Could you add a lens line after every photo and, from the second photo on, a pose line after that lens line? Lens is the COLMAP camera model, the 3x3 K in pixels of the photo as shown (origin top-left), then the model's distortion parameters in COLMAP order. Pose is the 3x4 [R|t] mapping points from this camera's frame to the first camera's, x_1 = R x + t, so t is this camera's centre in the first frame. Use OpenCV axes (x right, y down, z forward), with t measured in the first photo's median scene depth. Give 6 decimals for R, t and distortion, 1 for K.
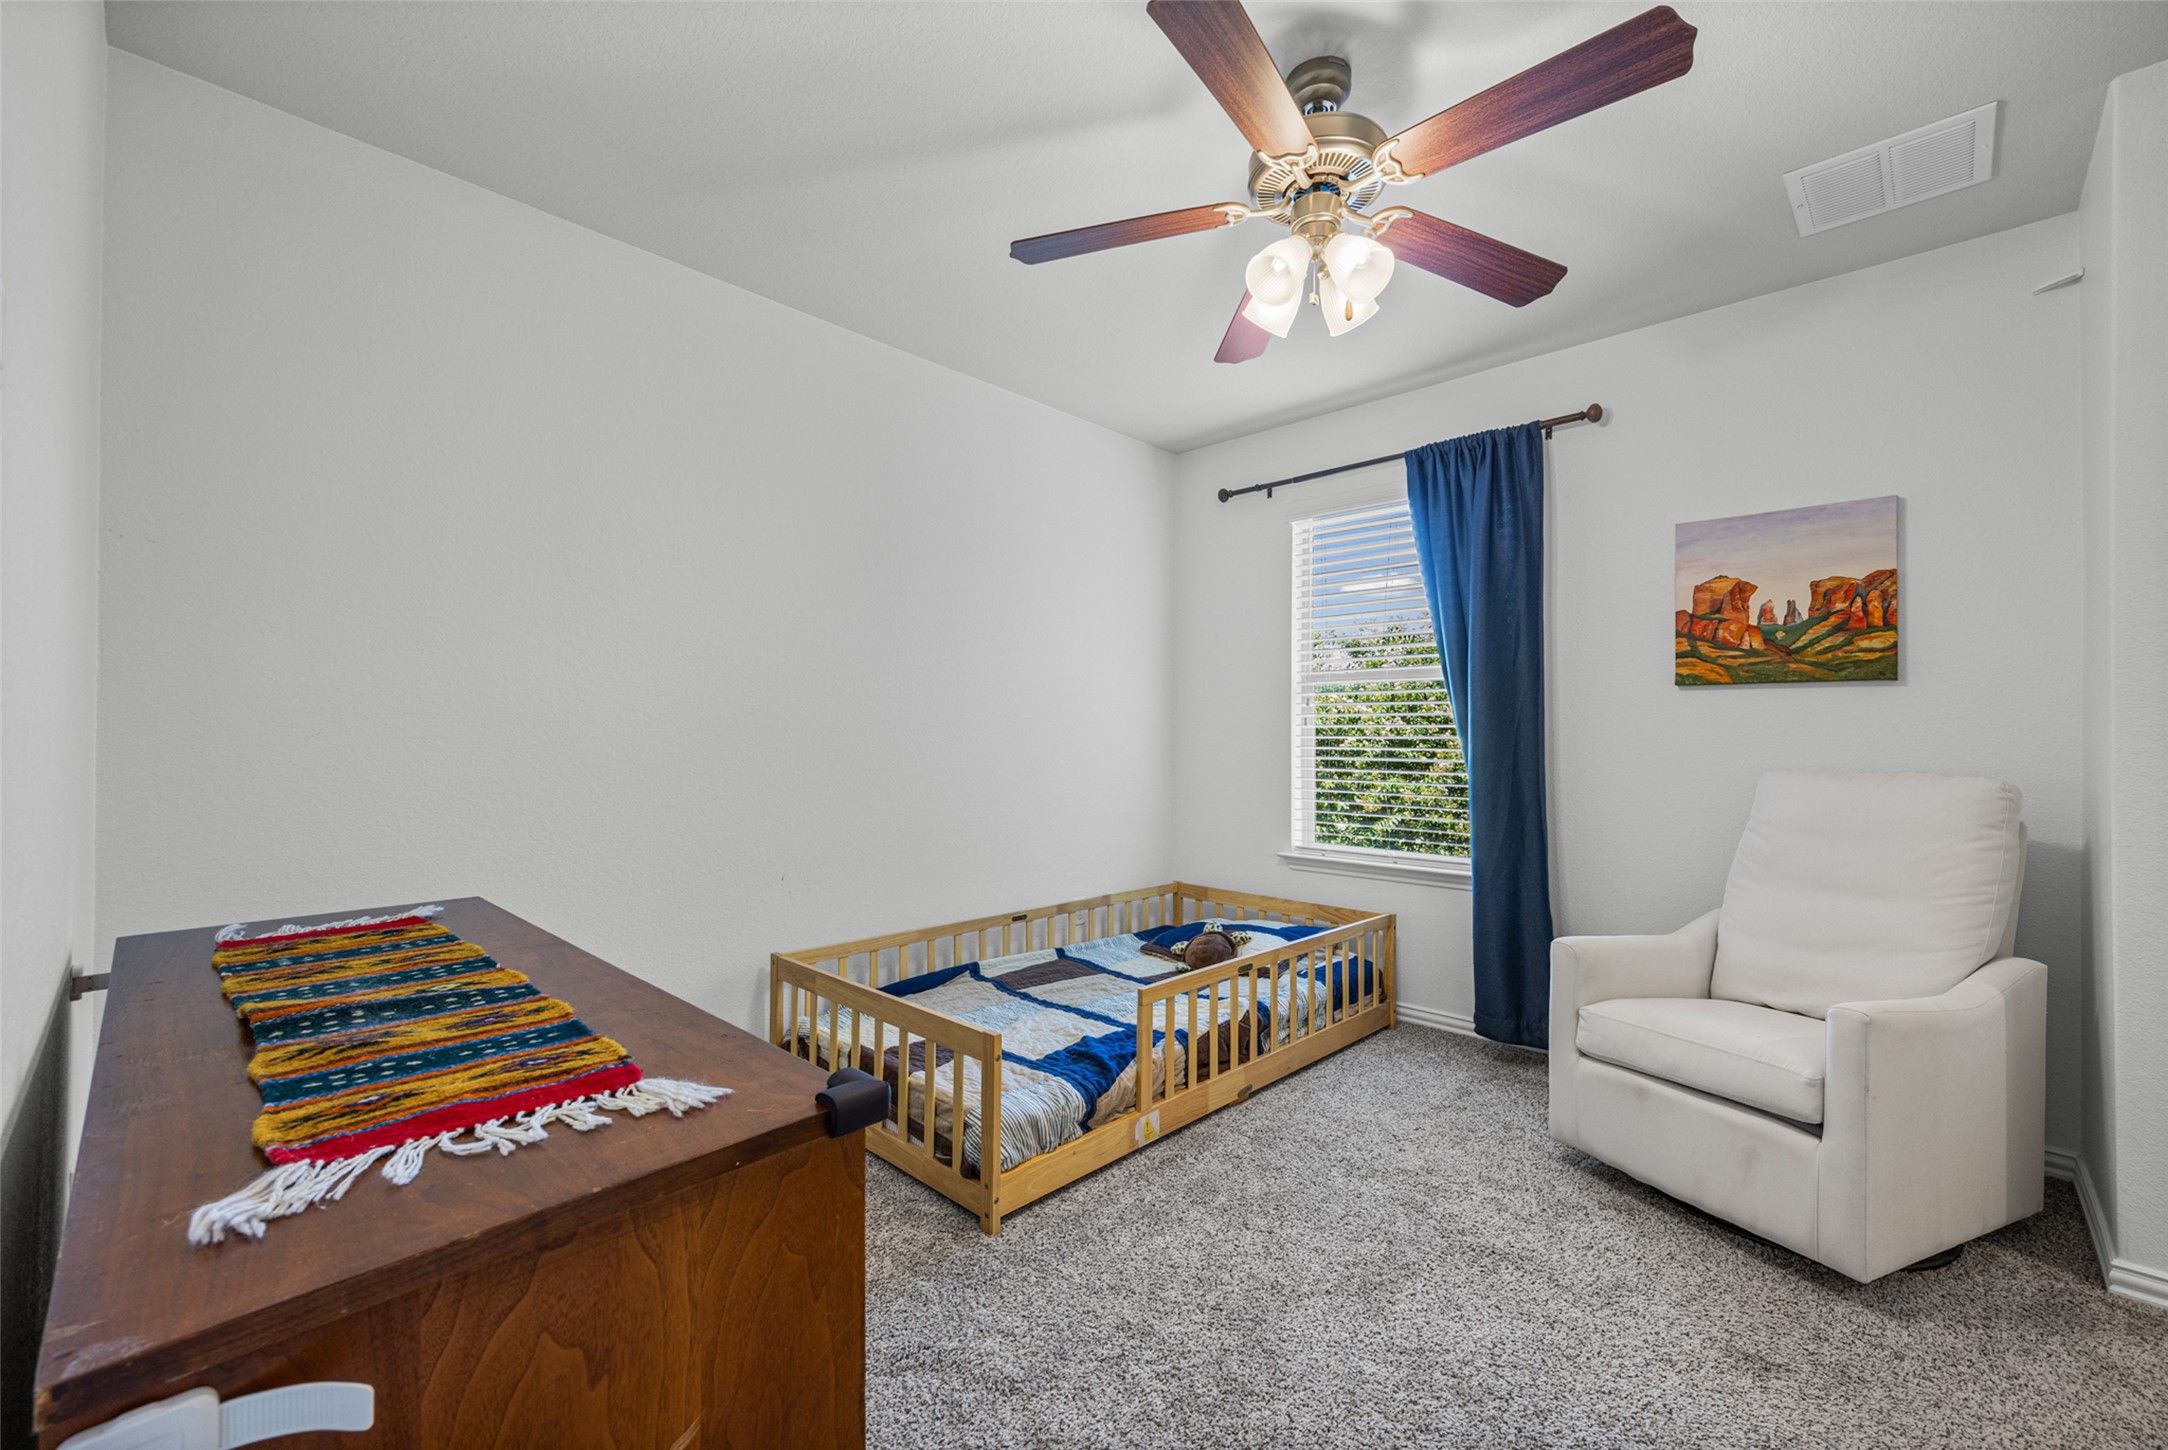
lens RADIAL K [[891.2, 0, 1083.9], [0, 891.2, 725.6], [0, 0, 1]] dist [-0.000241, -0.000023]
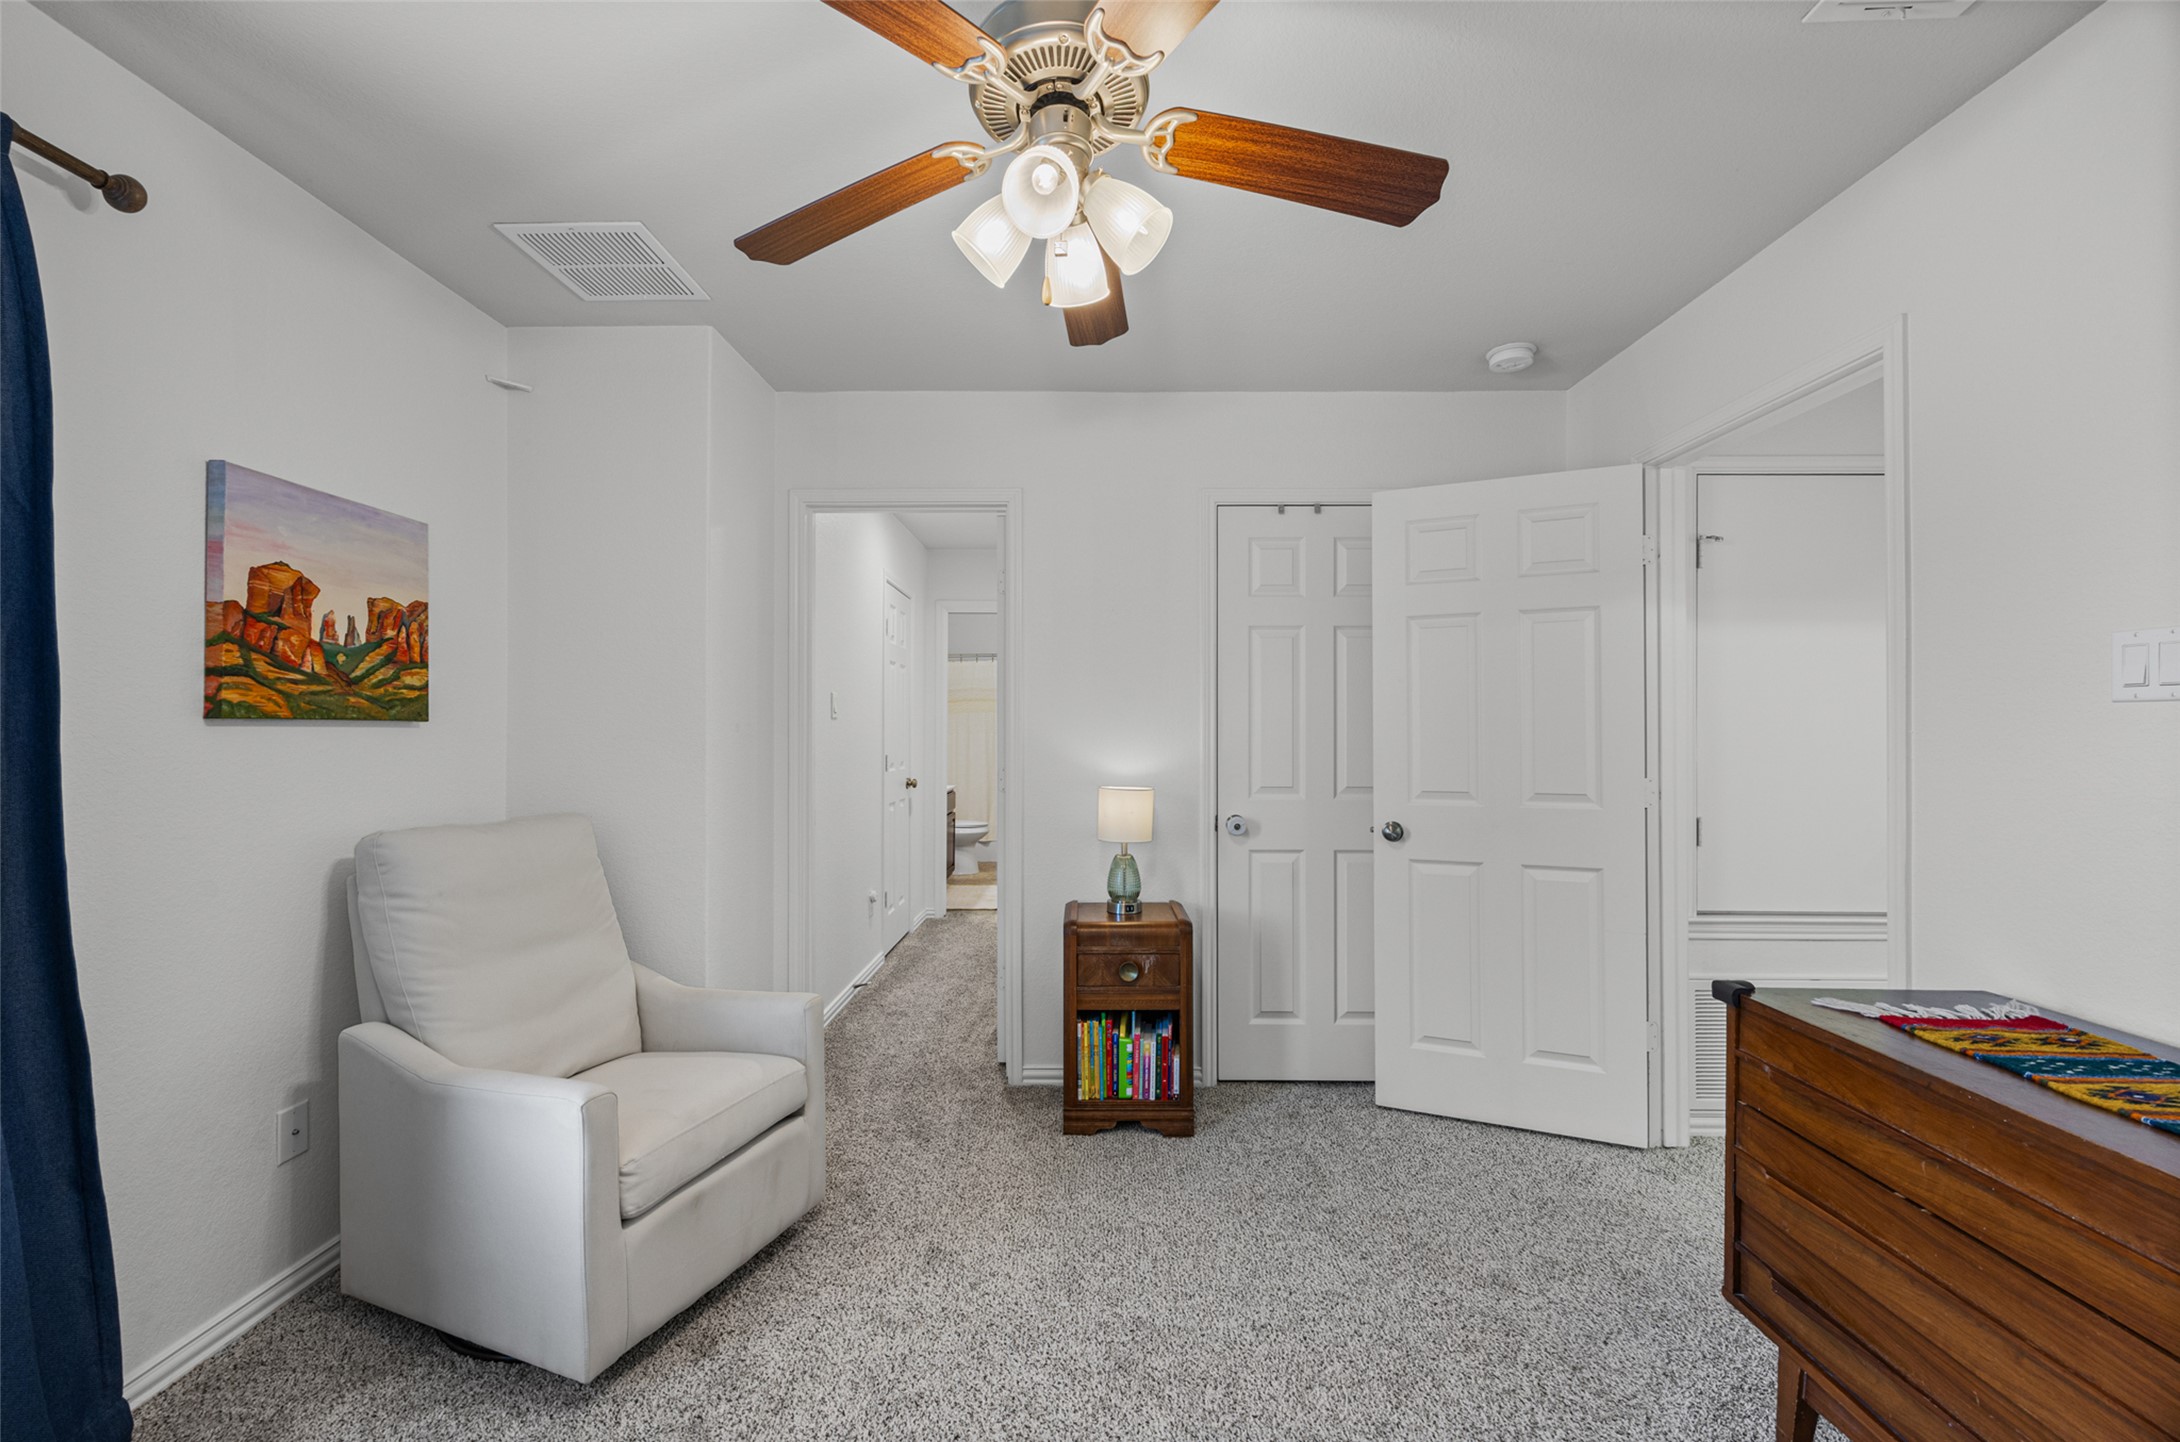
lens RADIAL K [[864.7, 0, 1083.2], [0, 864.7, 724.7], [0, 0, 1]] dist [0.011098, -0.000048]
pose [[-0.681084, -0.003706, 0.732196, -0.212726], [-0.013267, 0.999885, -0.007280, -0.047536], [-0.732085, -0.014672, -0.681055, 1.049598]]
